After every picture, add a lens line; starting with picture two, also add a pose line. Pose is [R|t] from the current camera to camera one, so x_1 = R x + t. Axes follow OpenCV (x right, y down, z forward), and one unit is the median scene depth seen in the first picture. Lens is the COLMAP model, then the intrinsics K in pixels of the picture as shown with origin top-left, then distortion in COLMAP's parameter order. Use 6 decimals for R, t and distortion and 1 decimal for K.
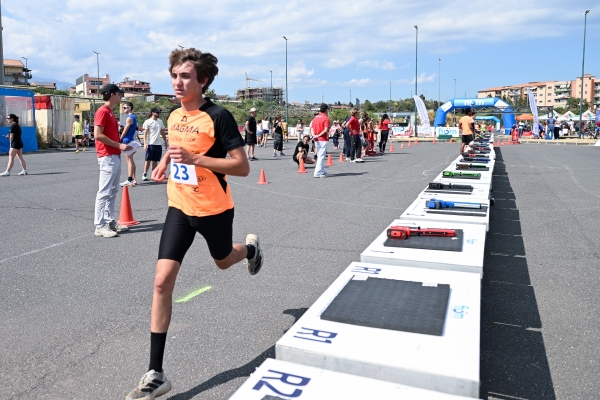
lens RADIAL K [[504.6, 0, 233.2], [0, 504.6, 153.5], [0, 0, 1]] dist [-0.003891, -0.003038]
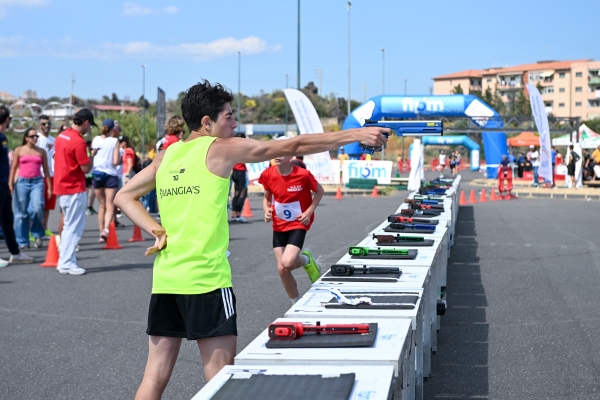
lens RADIAL K [[1363.1, 0, 283.2], [0, 1363.1, 180.1], [0, 0, 1]] dist [0.012456, 0.232750]
pose [[0.943686, 0.001513, 0.330839, -0.075456], [0.010211, 0.999380, -0.033696, 0.006968], [-0.330685, 0.035177, 0.943085, -0.194741]]
